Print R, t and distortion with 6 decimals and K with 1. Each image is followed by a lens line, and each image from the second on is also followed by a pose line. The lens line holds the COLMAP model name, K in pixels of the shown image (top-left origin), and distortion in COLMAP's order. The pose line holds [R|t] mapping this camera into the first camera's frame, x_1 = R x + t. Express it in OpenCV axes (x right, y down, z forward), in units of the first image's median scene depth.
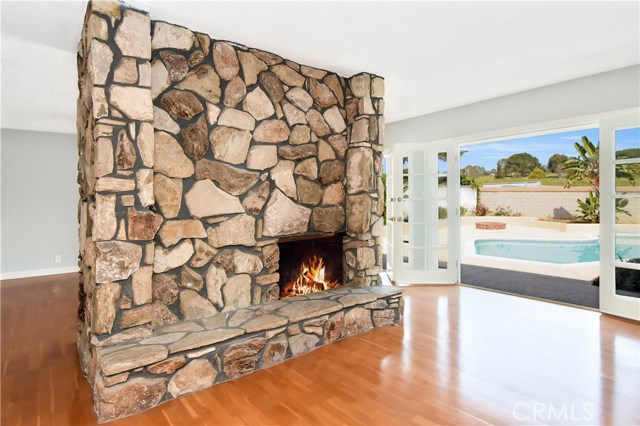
lens RADIAL K [[350.7, 0, 319.8], [0, 350.7, 213.7], [0, 0, 1]] dist [-0.016248, -0.002261]
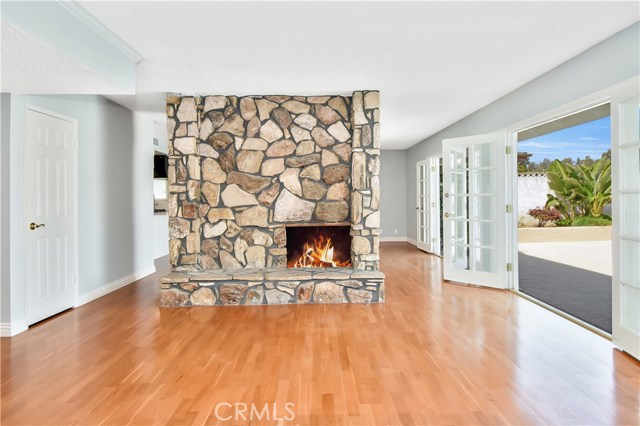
lens RADIAL K [[350.7, 0, 324.1], [0, 350.7, 198.5], [0, 0, 1]] dist [-0.016248, -0.002261]
pose [[0.774896, 0.006614, -0.632054, 0.997876], [-0.023031, 0.999577, -0.017776, -0.010059], [0.631669, 0.028332, 0.774721, 0.003488]]
